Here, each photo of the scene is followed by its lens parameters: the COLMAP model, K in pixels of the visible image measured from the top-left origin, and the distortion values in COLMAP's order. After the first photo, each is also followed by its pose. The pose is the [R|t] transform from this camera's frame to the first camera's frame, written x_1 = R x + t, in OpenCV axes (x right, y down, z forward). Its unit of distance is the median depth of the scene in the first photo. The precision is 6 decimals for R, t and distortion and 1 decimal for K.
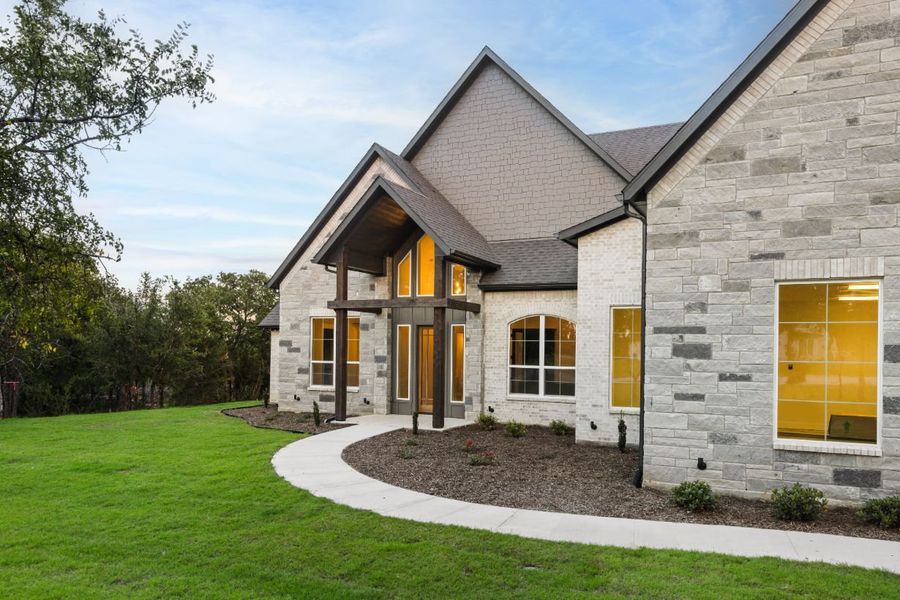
lens RADIAL K [[673.8, 0, 450.4], [0, 673.8, 350.4], [0, 0, 1]] dist [0.006150, 0.001769]
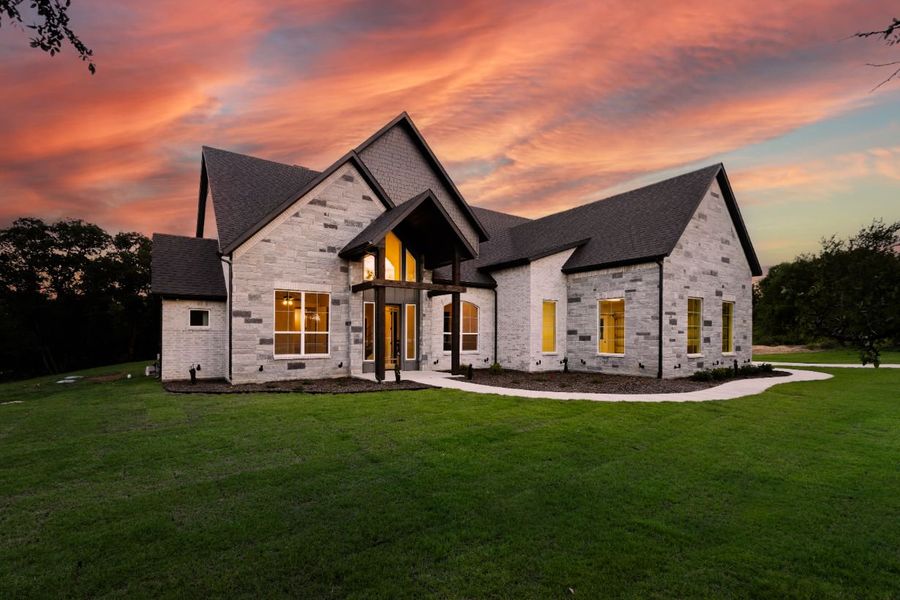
lens RADIAL K [[421.2, 0, 450.9], [0, 421.2, 332.5], [0, 0, 1]] dist [-0.002677, -0.000412]
pose [[0.476015, -0.007593, 0.879404, -0.693662], [0.001497, 0.999968, 0.007824, 0.013090], [-0.879436, -0.002408, 0.476012, 0.485187]]
